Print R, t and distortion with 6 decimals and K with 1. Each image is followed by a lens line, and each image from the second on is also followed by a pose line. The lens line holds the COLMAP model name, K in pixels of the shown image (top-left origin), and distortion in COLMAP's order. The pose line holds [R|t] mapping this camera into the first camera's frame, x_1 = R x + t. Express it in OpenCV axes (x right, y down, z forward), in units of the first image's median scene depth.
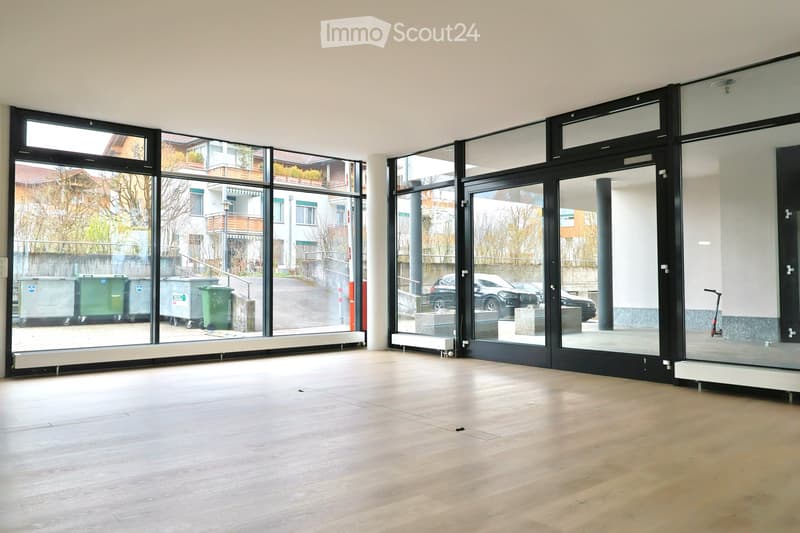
lens RADIAL K [[607.7, 0, 403.4], [0, 607.7, 262.6], [0, 0, 1]] dist [0.005906, -0.007162]
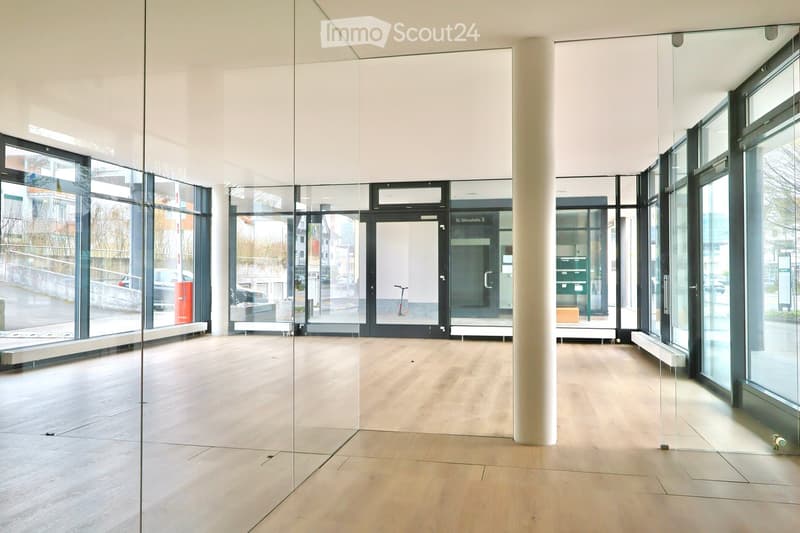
lens RADIAL K [[607.7, 0, 399.6], [0, 607.7, 260.3], [0, 0, 1]] dist [0.005906, -0.007162]
pose [[0.783583, 0.017821, 0.621032, -0.657901], [-0.025538, 0.999668, 0.003537, -0.037015], [-0.620762, -0.018632, 0.783778, -0.301551]]
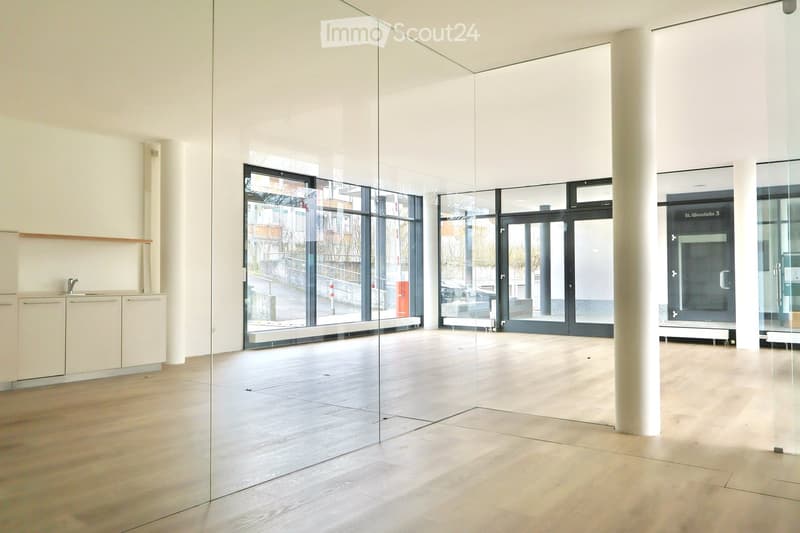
lens RADIAL K [[607.7, 0, 400.2], [0, 607.7, 267.6], [0, 0, 1]] dist [0.005906, -0.007162]
pose [[0.970420, 0.004579, 0.241379, -0.550089], [-0.008845, 0.999823, 0.016589, -0.030030], [-0.241260, -0.018234, 0.970289, -0.443364]]
